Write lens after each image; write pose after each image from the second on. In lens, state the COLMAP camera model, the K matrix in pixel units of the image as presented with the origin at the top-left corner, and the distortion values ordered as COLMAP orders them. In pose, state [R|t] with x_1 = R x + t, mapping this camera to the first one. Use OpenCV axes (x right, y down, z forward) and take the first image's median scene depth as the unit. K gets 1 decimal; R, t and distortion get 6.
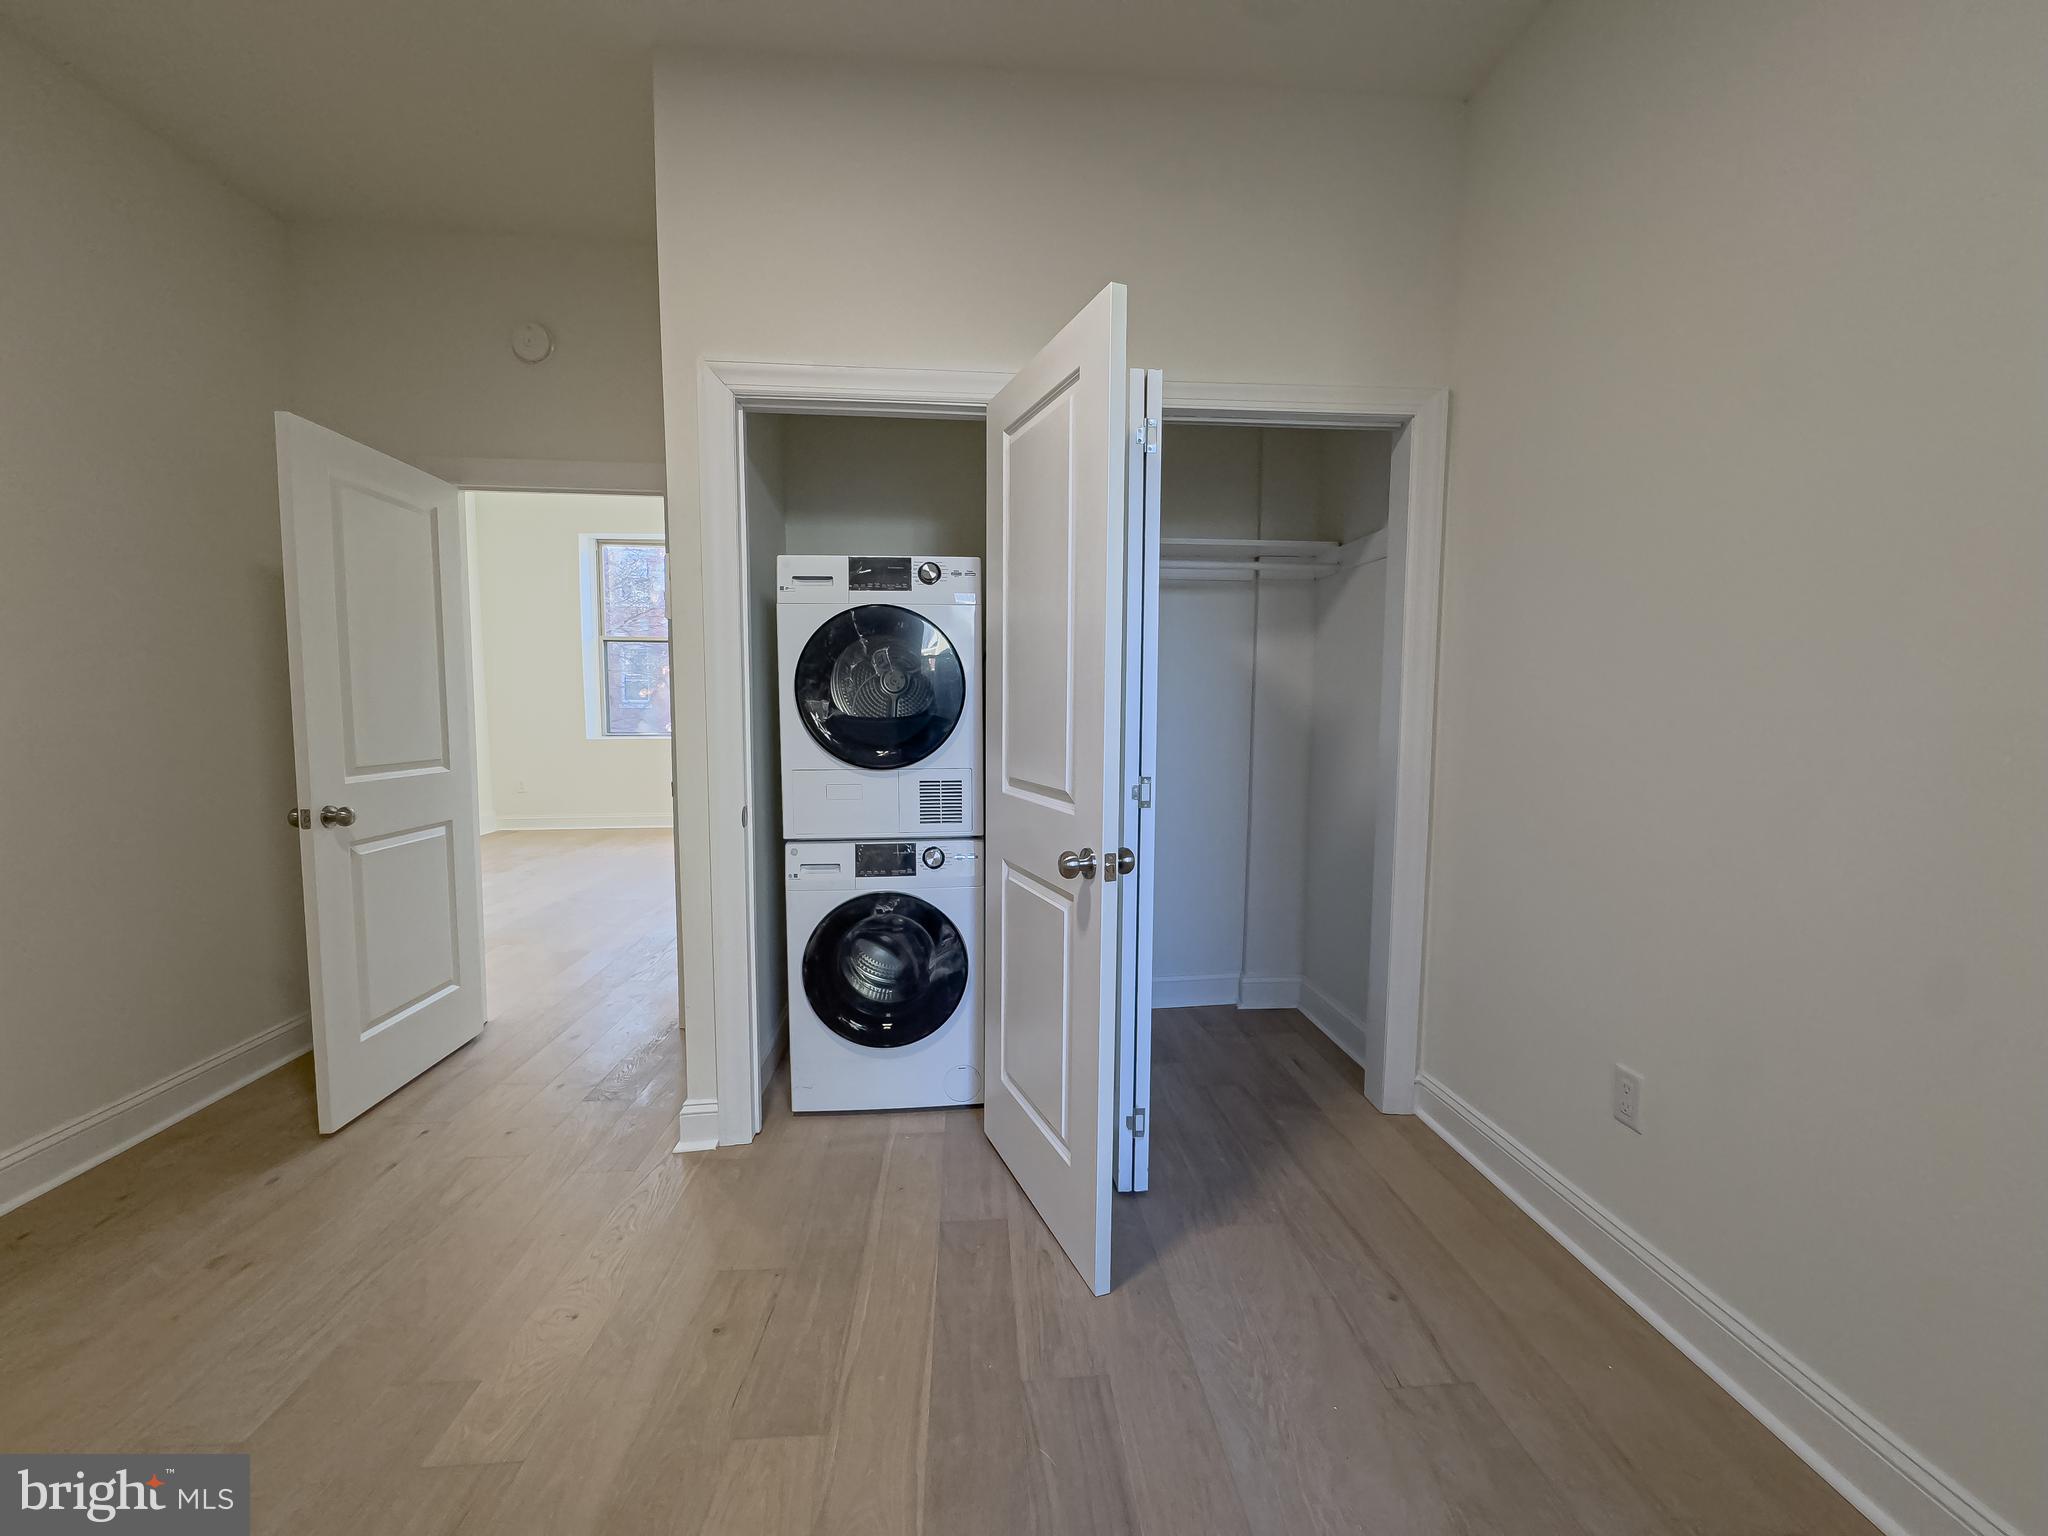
lens RADIAL K [[816.5, 0, 1025.3], [0, 816.5, 766.6], [0, 0, 1]] dist [-0.002445, -0.000302]
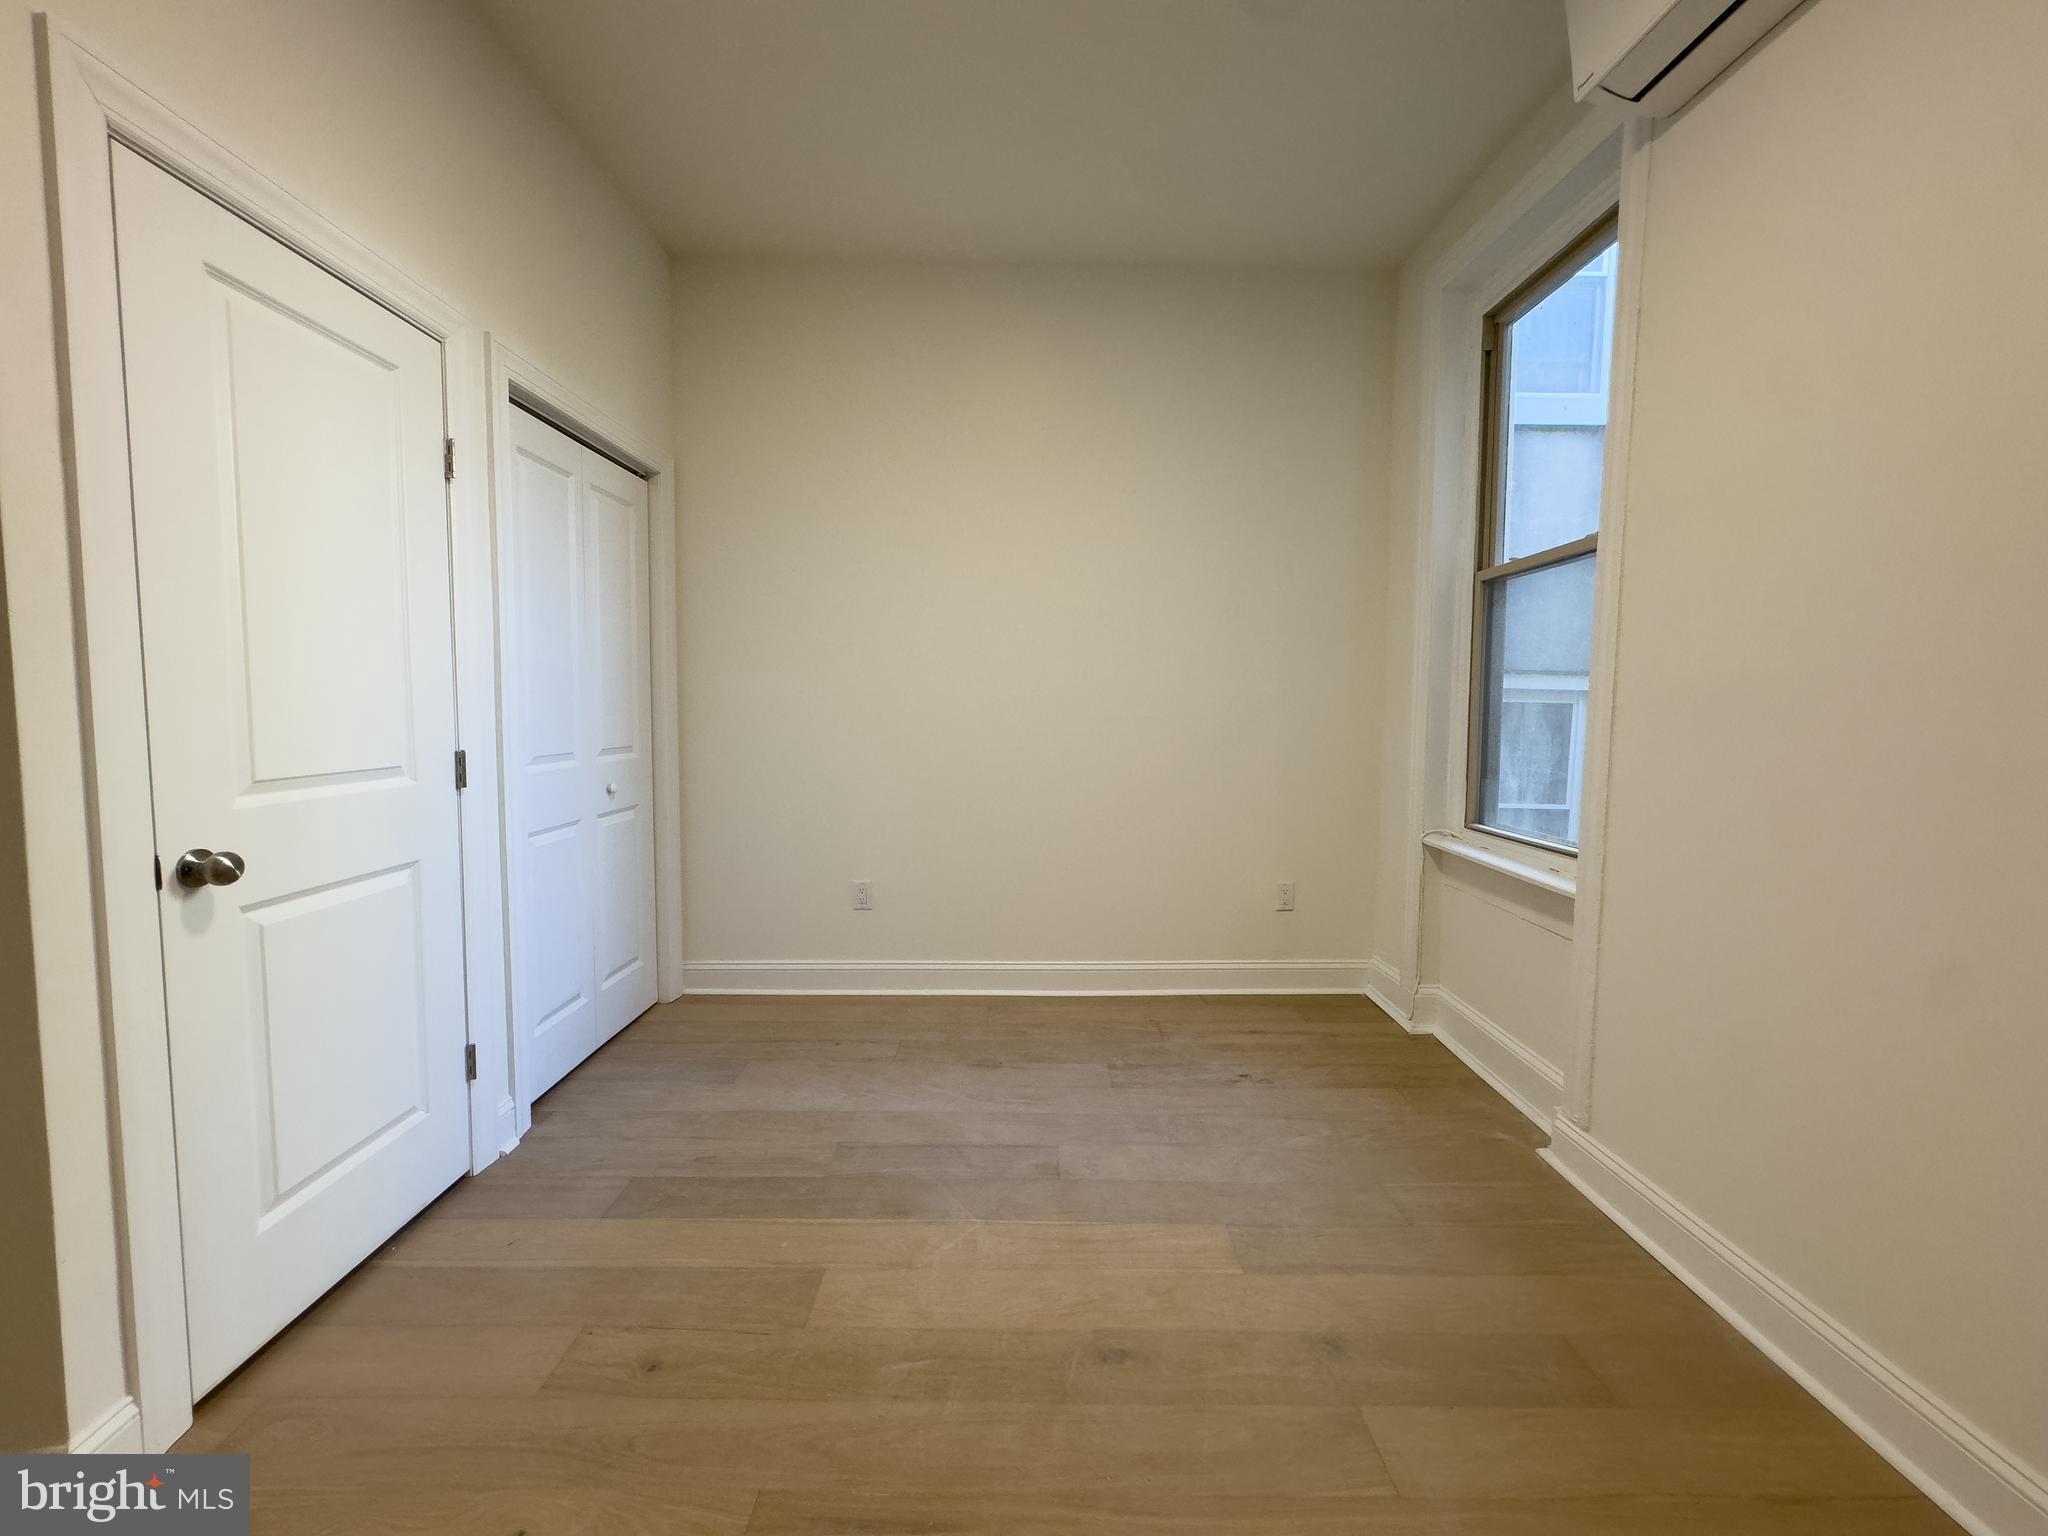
lens RADIAL K [[816.5, 0, 1025.3], [0, 816.5, 766.6], [0, 0, 1]] dist [-0.002445, -0.000302]
pose [[0.071708, -0.081683, 0.994075, -1.211309], [0.067990, 0.994723, 0.076831, -0.021873], [-0.995106, 0.062078, 0.076883, 0.474662]]
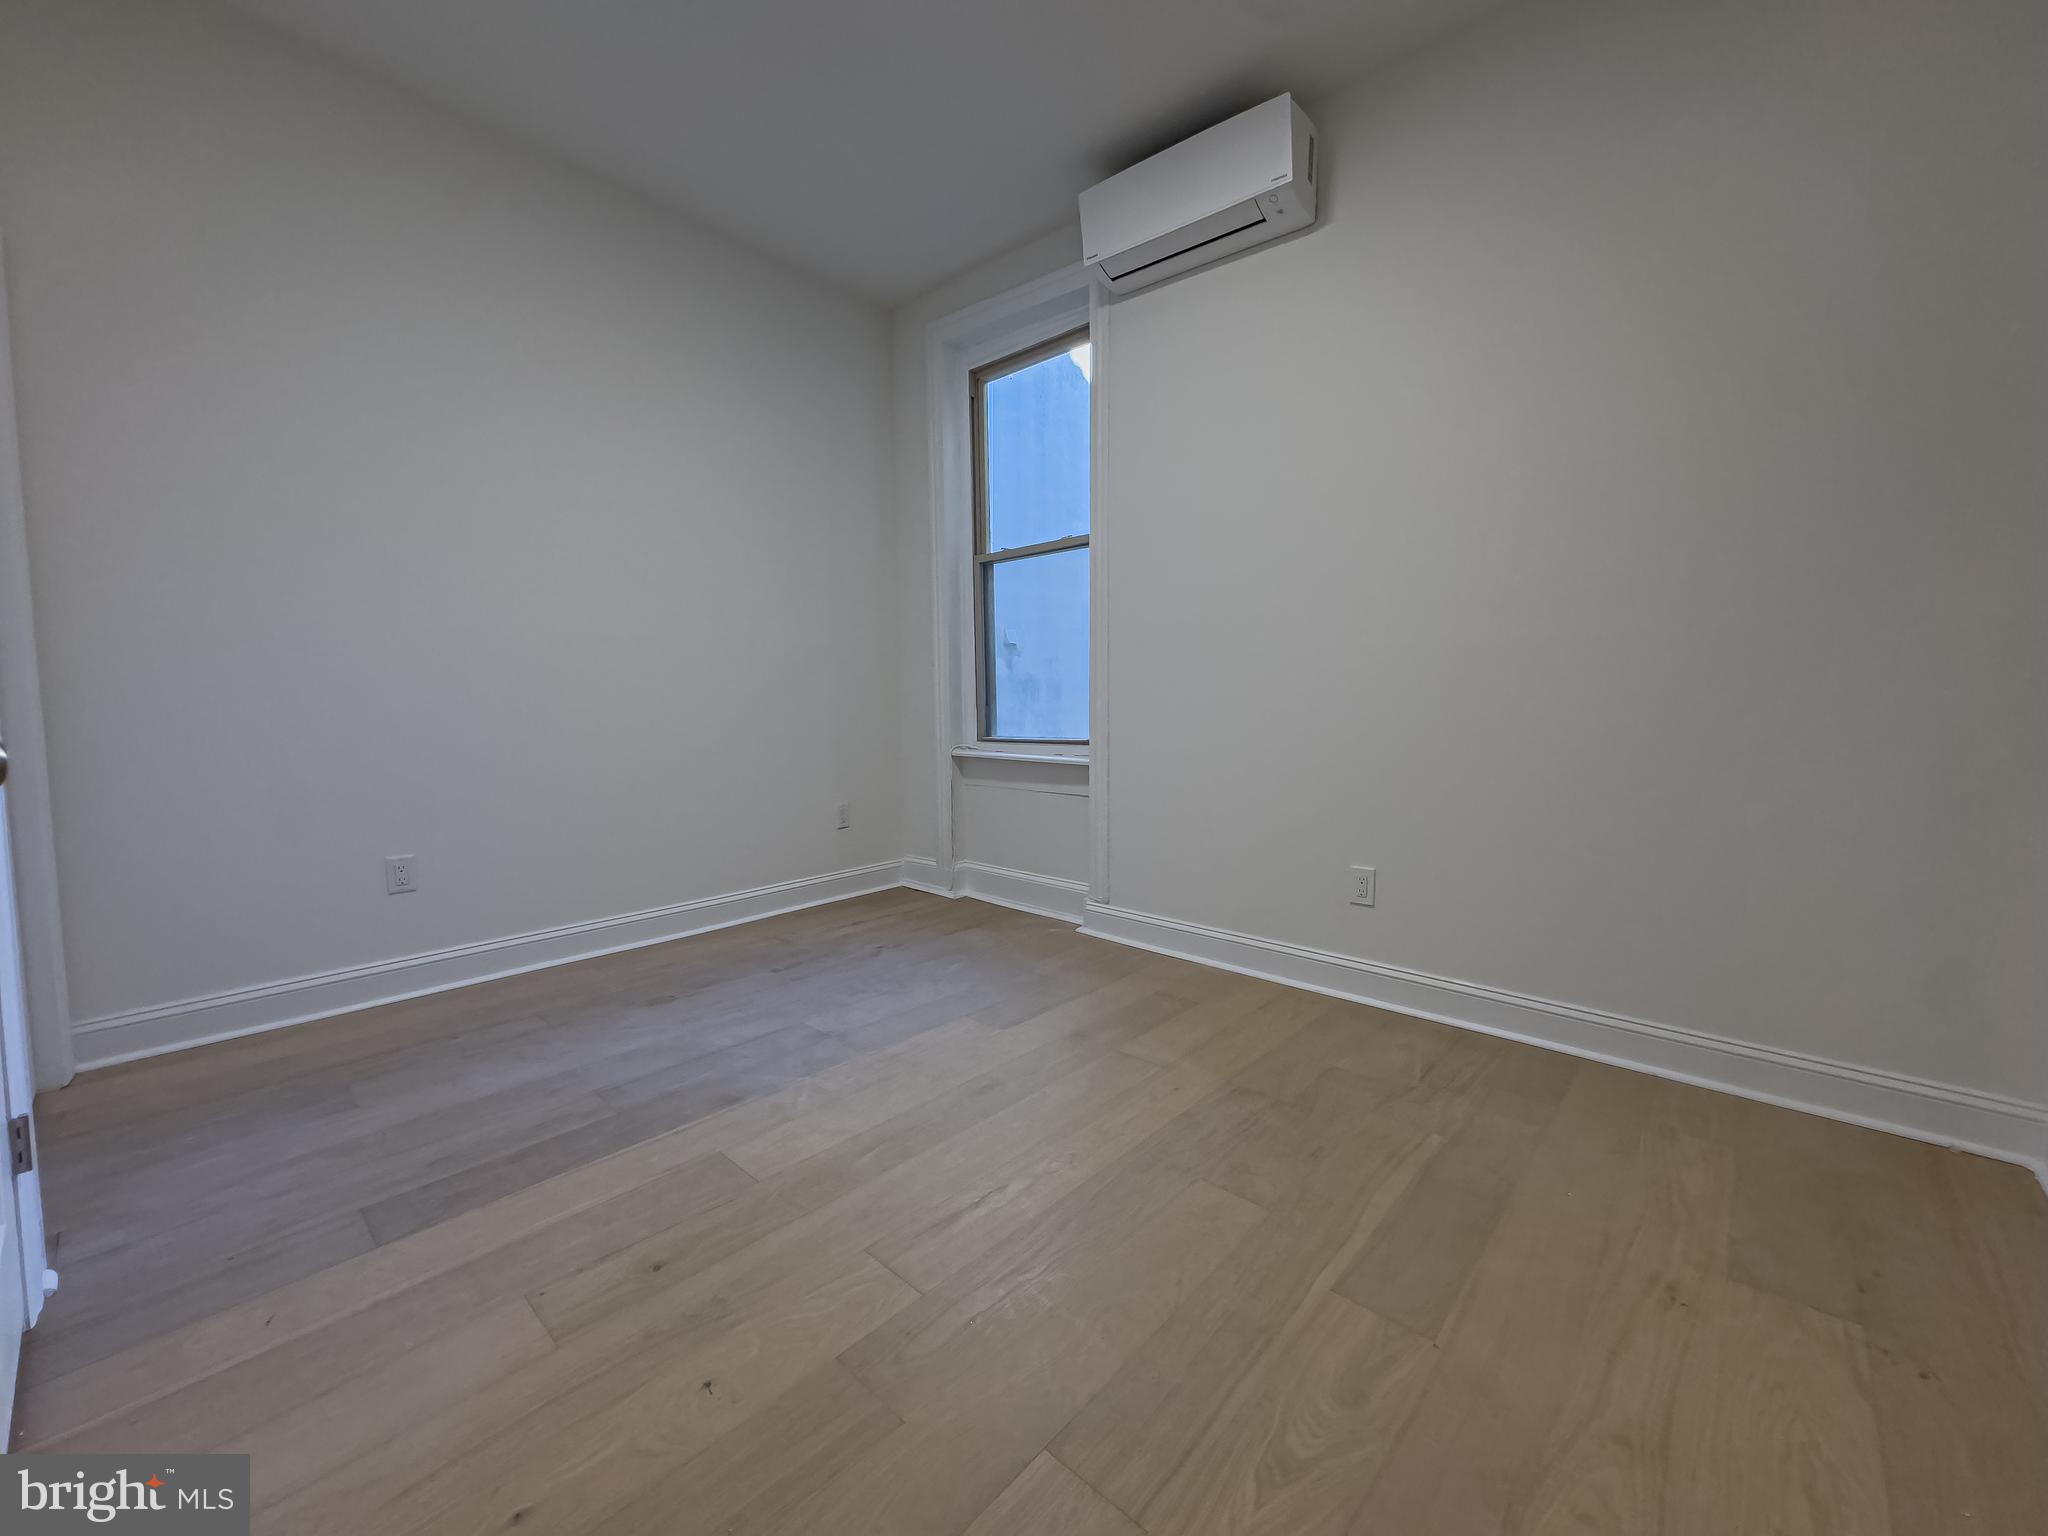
lens RADIAL K [[816.5, 0, 1025.3], [0, 816.5, 766.6], [0, 0, 1]] dist [-0.002445, -0.000302]
pose [[-0.690032, -0.062261, 0.721096, -1.262423], [0.054133, 0.989063, 0.137199, 0.058329], [-0.721752, 0.133707, -0.679115, 1.248246]]
